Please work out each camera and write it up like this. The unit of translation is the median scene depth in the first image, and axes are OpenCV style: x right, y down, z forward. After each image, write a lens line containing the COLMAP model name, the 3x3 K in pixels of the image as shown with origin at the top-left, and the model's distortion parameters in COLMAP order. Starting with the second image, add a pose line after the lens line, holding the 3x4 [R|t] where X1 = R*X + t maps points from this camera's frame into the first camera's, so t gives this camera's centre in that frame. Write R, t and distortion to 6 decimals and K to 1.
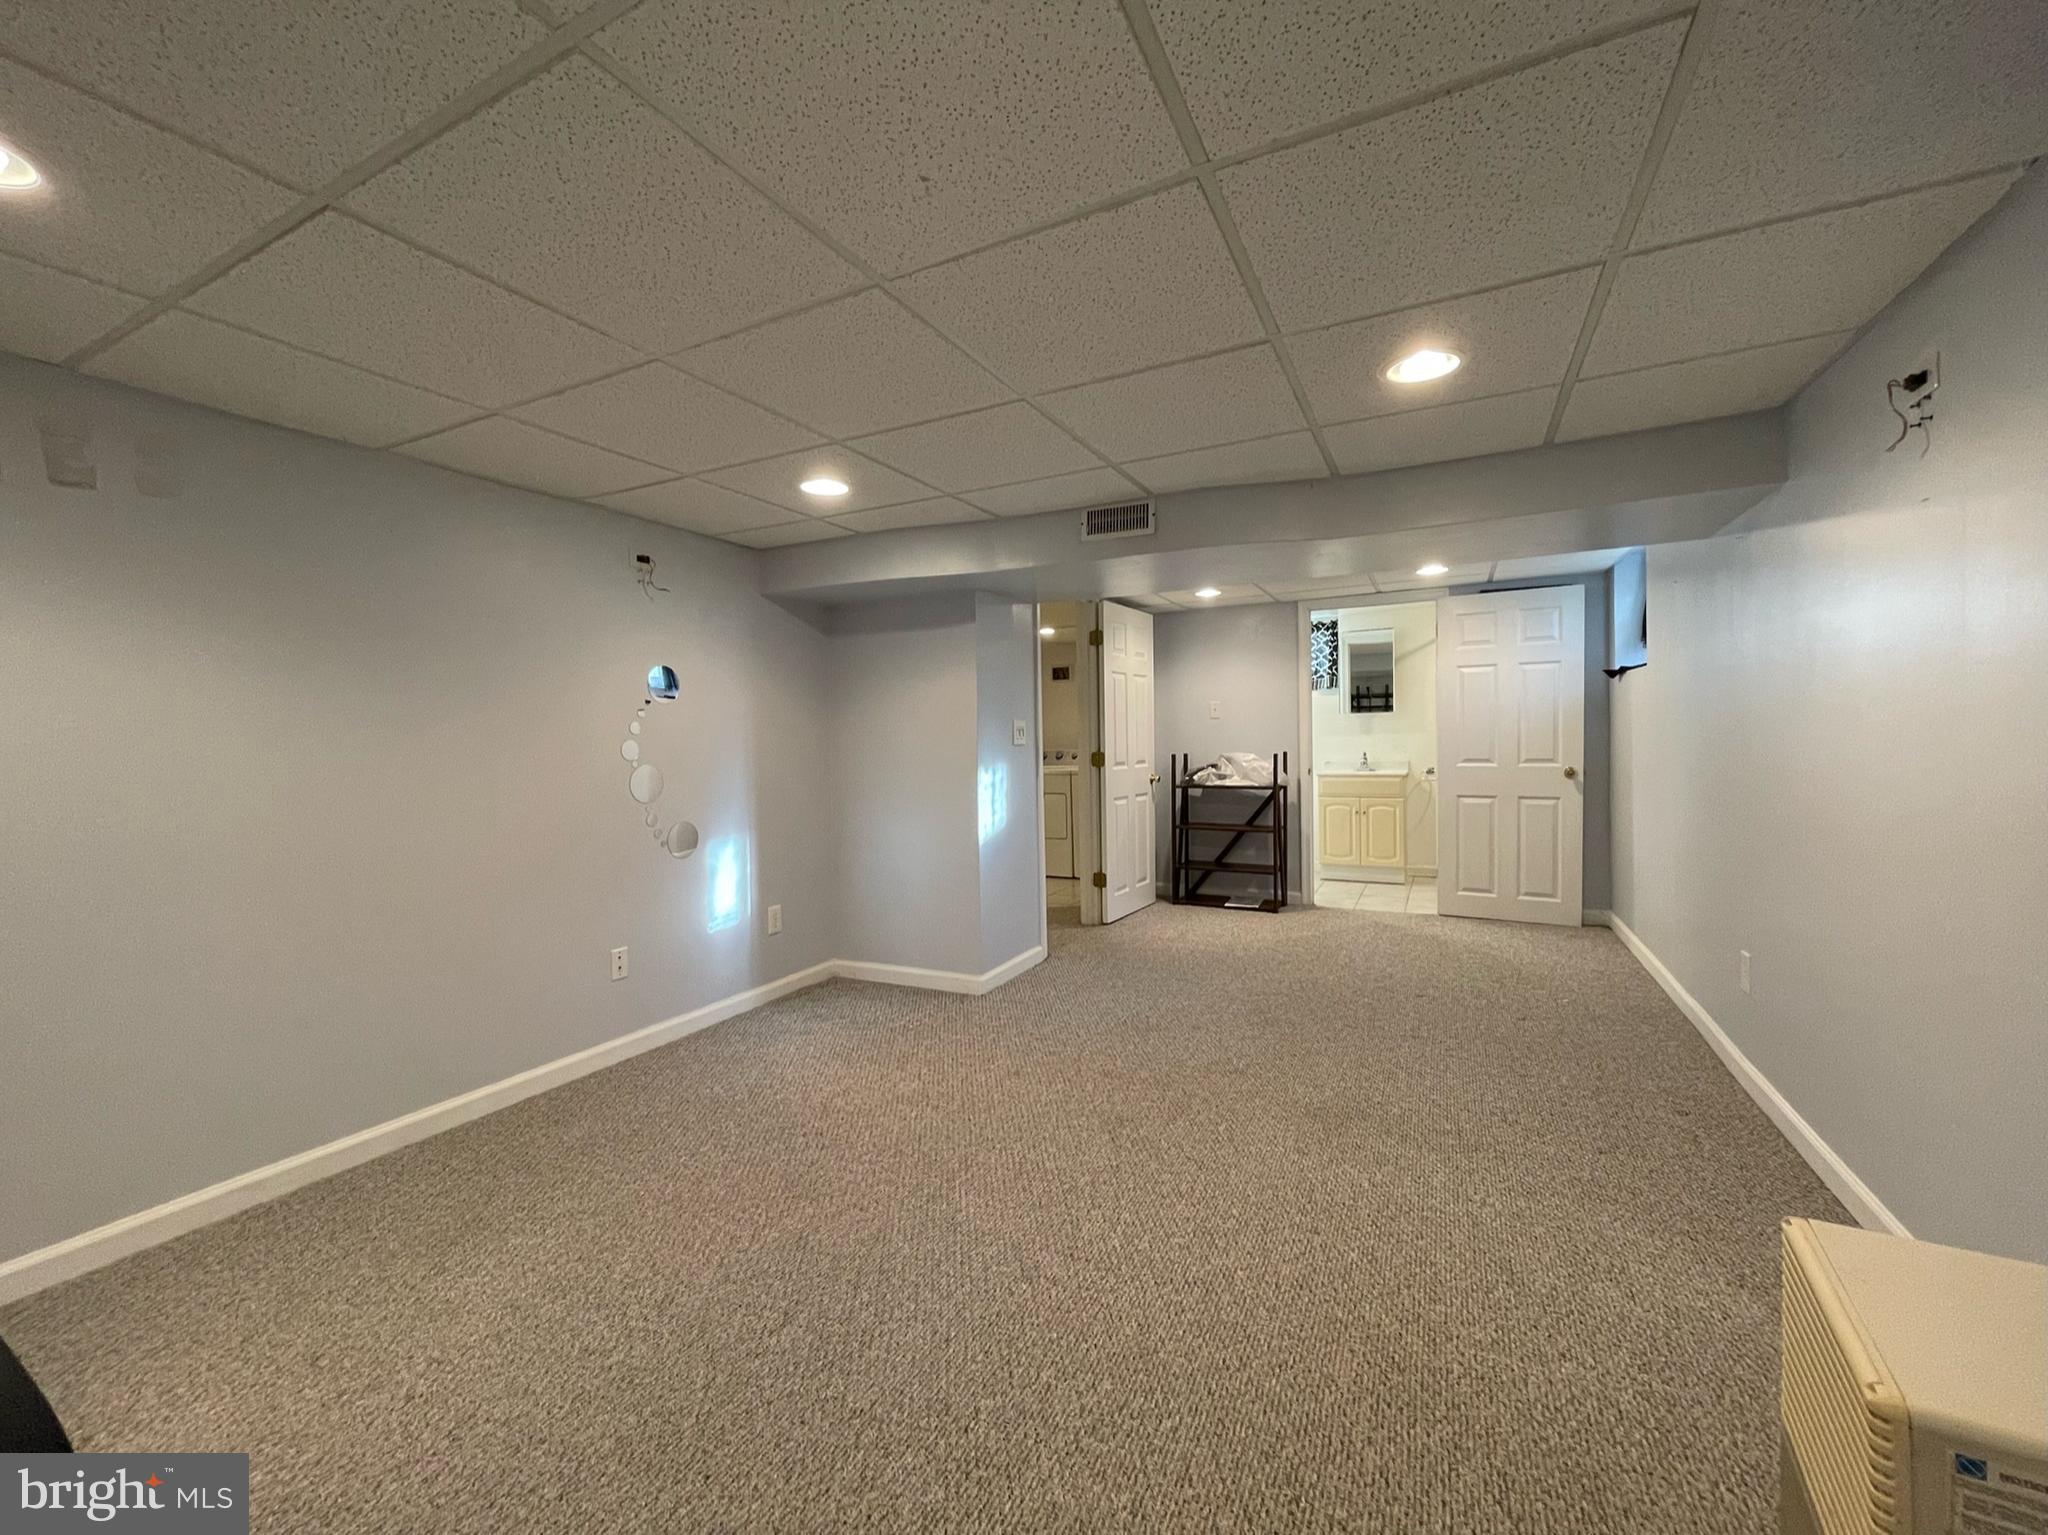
lens RADIAL K [[825.1, 0, 1020.3], [0, 825.1, 763.5], [0, 0, 1]] dist [0.000072, -0.000633]
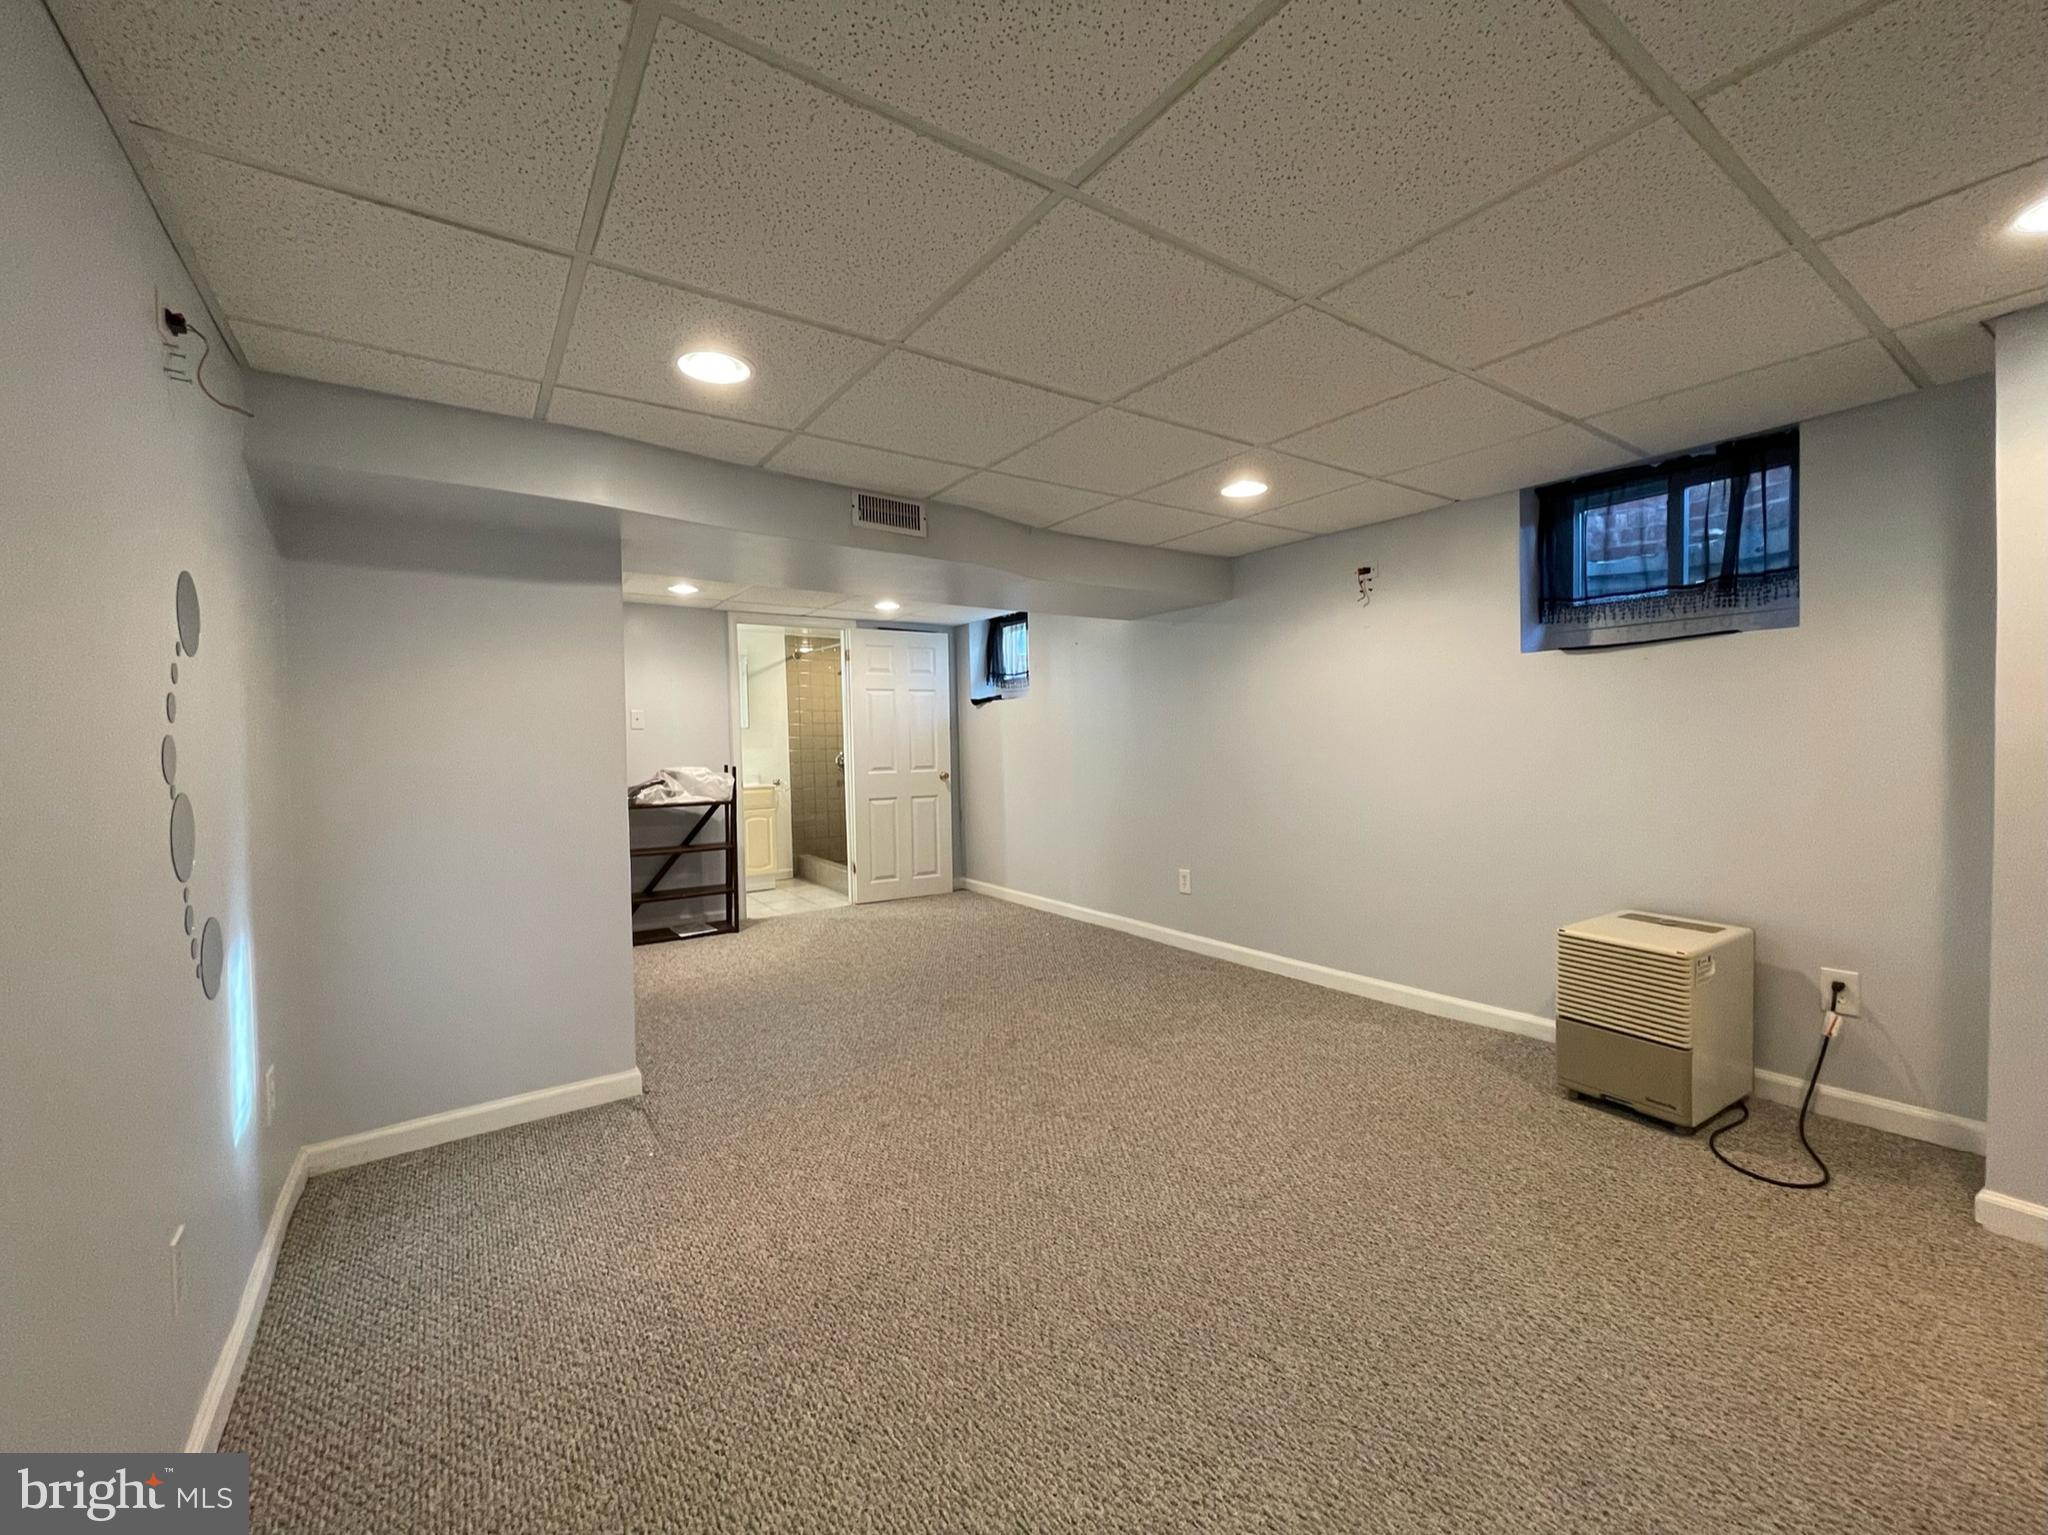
lens RADIAL K [[825.1, 0, 1020.3], [0, 825.1, 763.5], [0, 0, 1]] dist [0.000072, -0.000633]
pose [[0.468832, -0.013992, 0.883176, -0.431115], [0.041115, 0.999136, -0.005996, 0.004536], [-0.882330, 0.039123, 0.469003, 0.279306]]
